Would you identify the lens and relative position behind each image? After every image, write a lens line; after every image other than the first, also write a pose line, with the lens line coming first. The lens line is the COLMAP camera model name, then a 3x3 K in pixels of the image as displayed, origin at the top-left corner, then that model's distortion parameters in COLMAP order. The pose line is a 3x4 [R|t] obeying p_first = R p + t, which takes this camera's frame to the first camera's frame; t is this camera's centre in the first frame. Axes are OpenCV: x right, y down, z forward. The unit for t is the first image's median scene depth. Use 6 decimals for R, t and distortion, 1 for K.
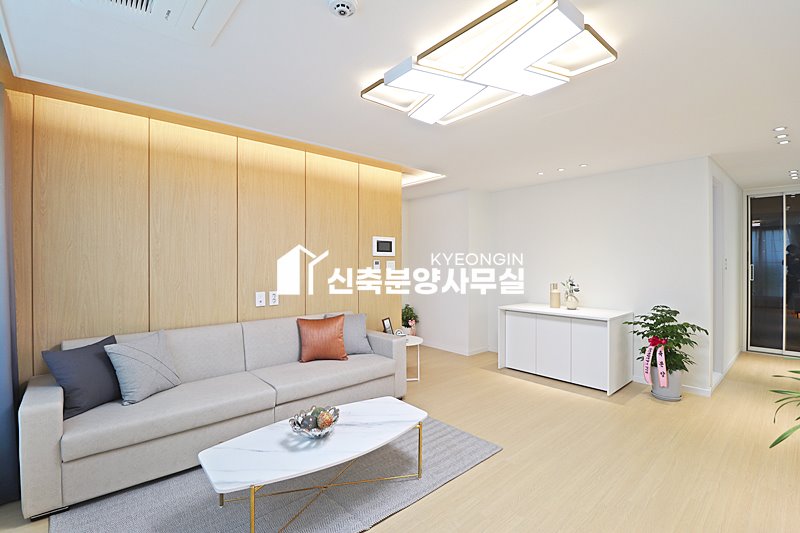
lens RADIAL K [[373.1, 0, 401.2], [0, 373.1, 264.3], [0, 0, 1]] dist [-0.003358, -0.000457]
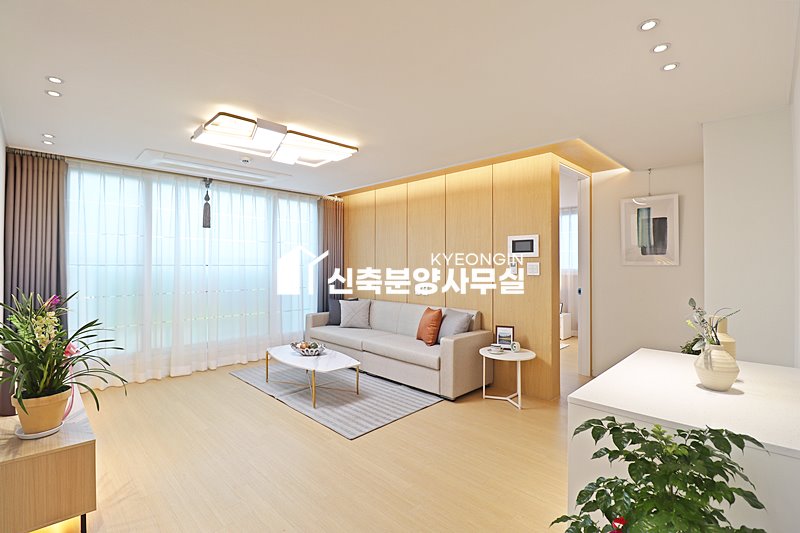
lens RADIAL K [[373.1, 0, 402.1], [0, 373.1, 262.7], [0, 0, 1]] dist [-0.003358, -0.000457]
pose [[0.057443, -0.006309, -0.998329, 0.830760], [-0.012032, 0.999903, -0.007011, 0.000619], [0.998276, 0.012415, 0.057361, 0.676903]]
